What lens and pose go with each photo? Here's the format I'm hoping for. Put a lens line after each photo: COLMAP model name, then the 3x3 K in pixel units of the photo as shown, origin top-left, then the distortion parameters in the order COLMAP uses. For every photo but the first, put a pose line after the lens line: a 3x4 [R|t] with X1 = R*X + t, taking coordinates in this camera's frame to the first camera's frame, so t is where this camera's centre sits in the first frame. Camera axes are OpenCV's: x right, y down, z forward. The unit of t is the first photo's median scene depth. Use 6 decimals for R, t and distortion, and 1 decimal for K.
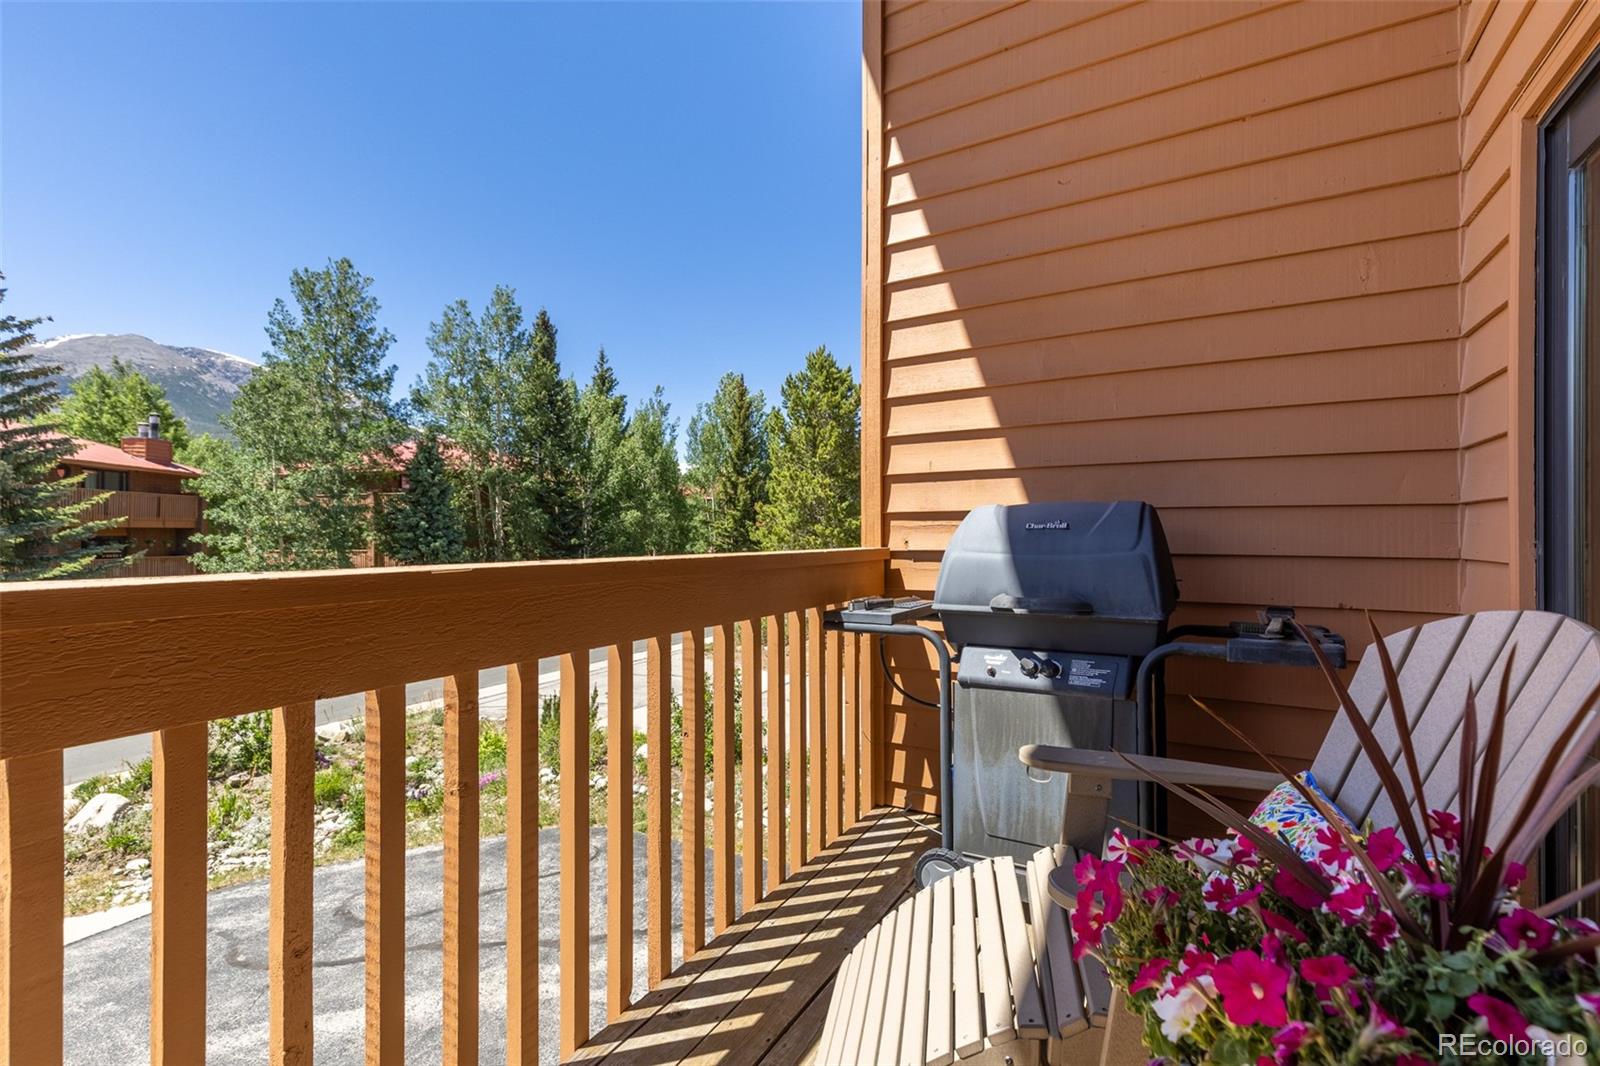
lens RADIAL K [[729.8, 0, 826.8], [0, 729.8, 530.6], [0, 0, 1]] dist [0.007348, -0.001649]
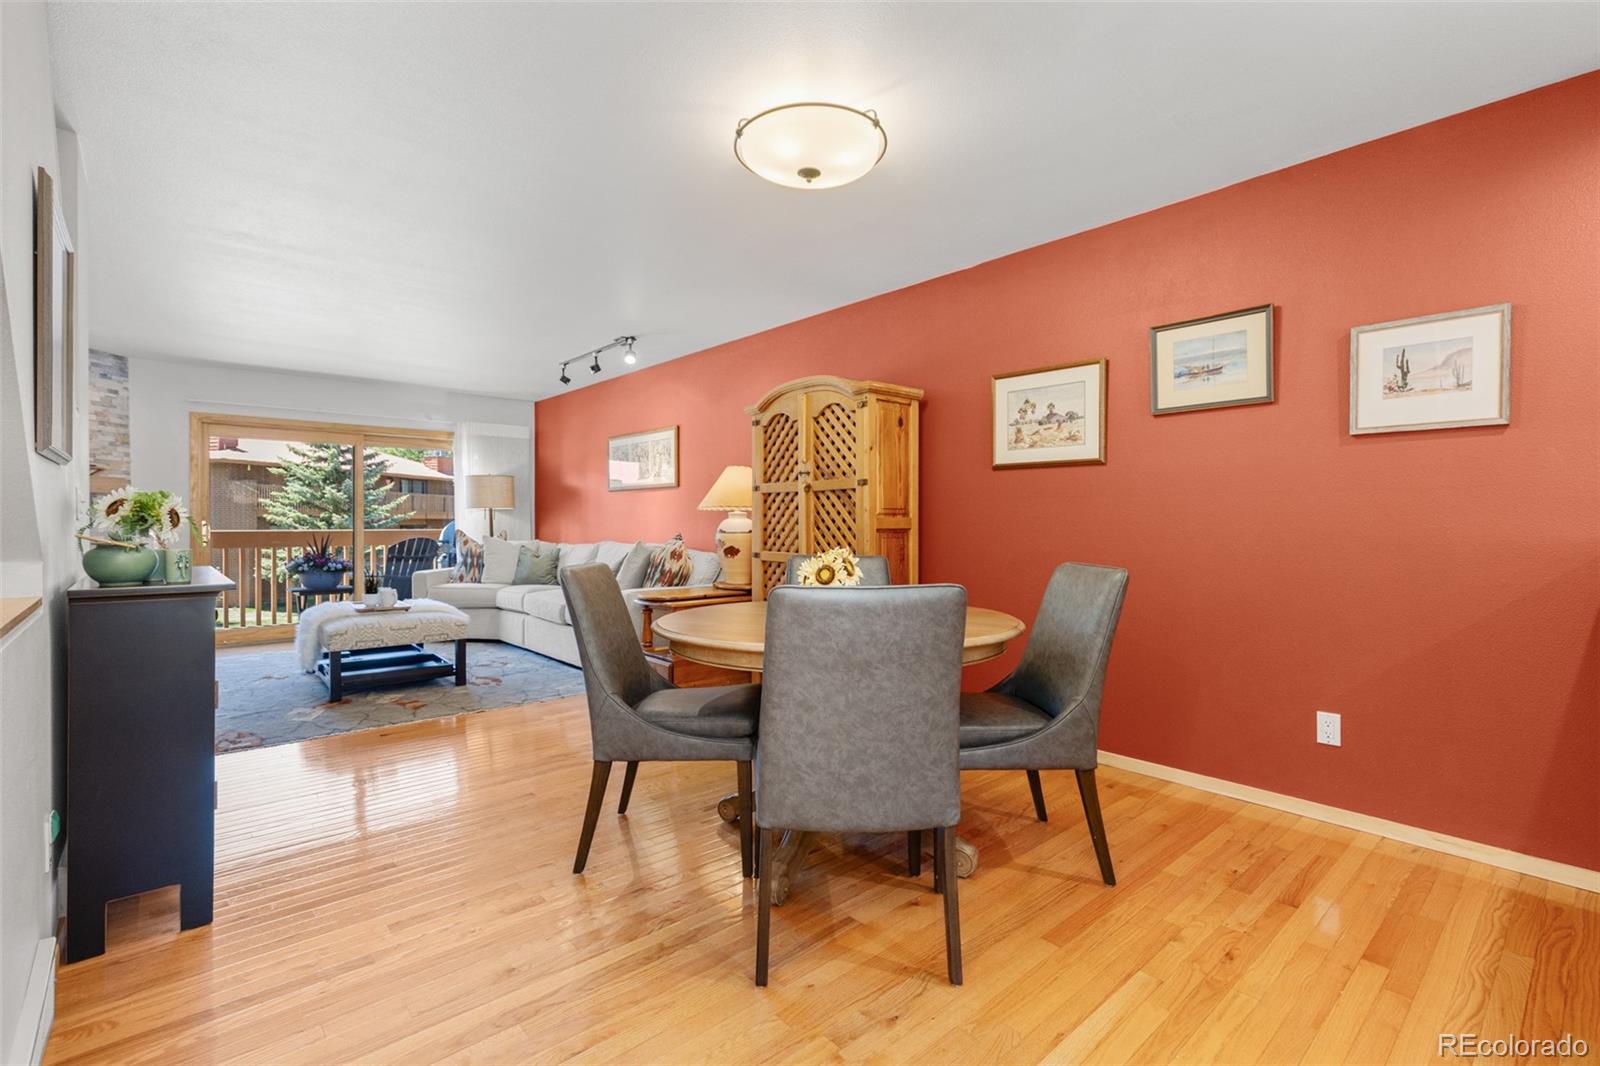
lens RADIAL K [[718.8, 0, 796.7], [0, 718.8, 526.9], [0, 0, 1]] dist [0.009115, -0.002146]
pose [[0.948020, 0.009542, -0.318067, 0.205175], [-0.006693, 0.999927, 0.010048, -0.006676], [0.318140, -0.007396, 0.948015, -0.124530]]
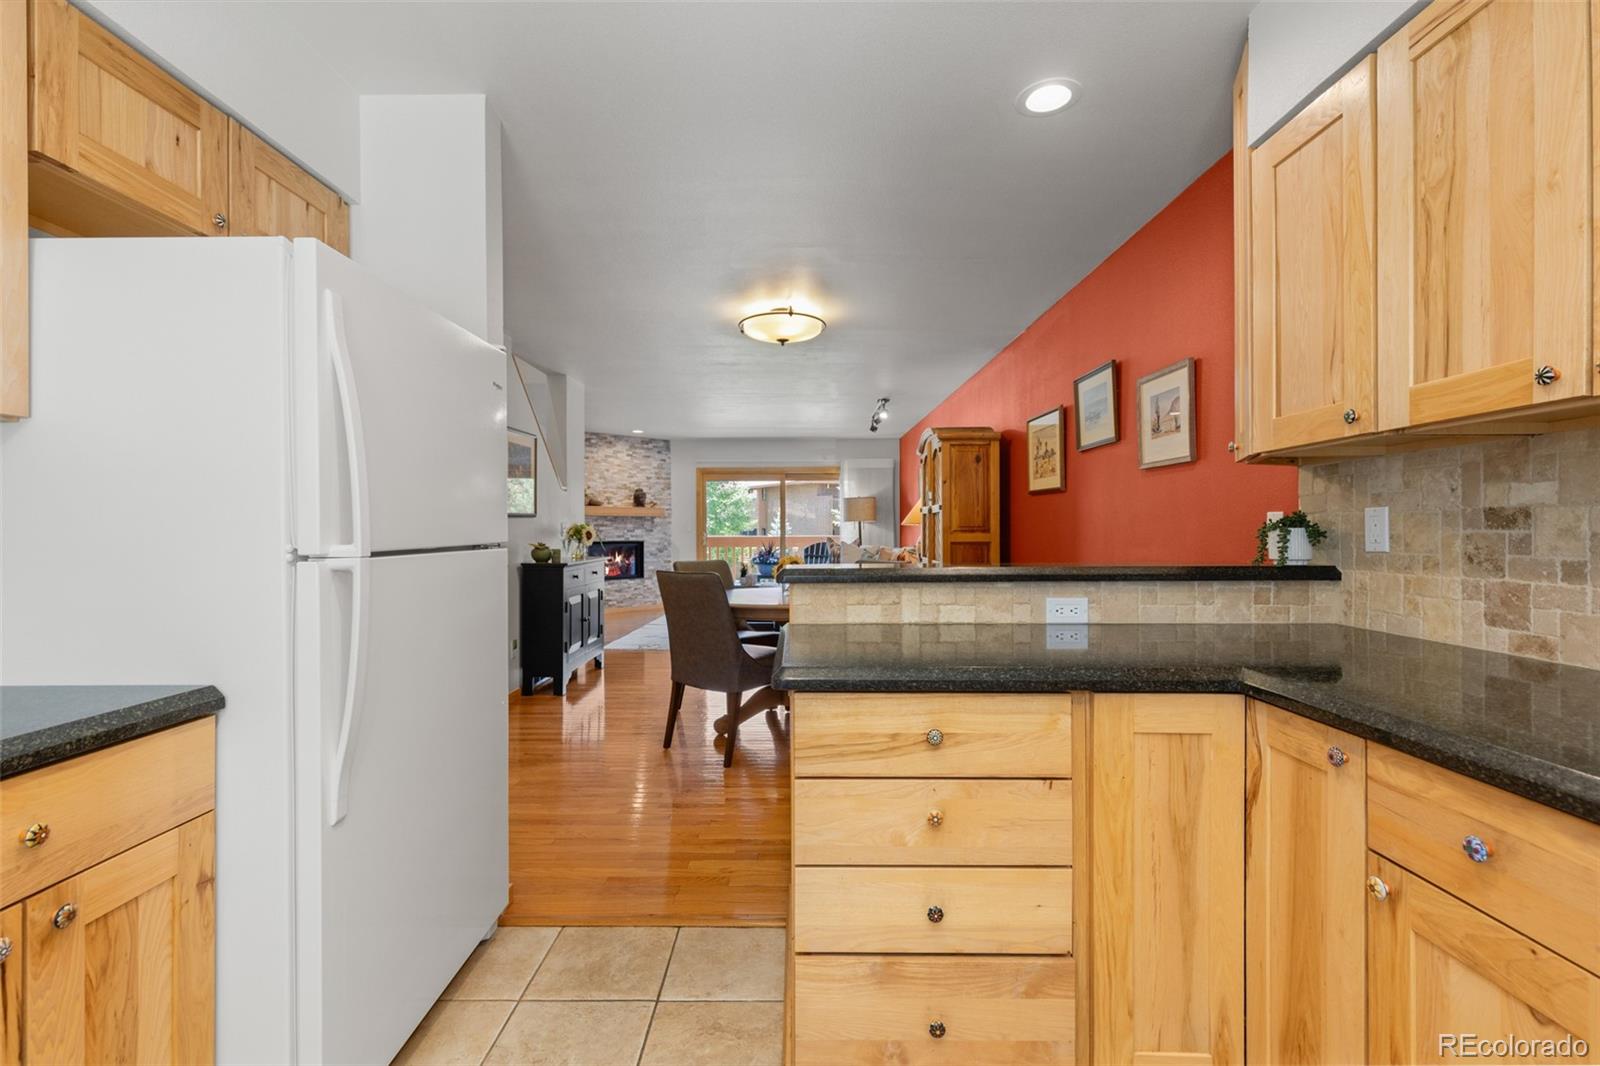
lens RADIAL K [[718.8, 0, 796.2], [0, 718.8, 530.5], [0, 0, 1]] dist [0.009115, -0.002146]
pose [[0.489814, 0.010437, -0.871764, 0.294325], [0.001981, 0.999912, 0.013084, -0.009725], [0.871825, -0.008135, 0.489751, -0.115217]]
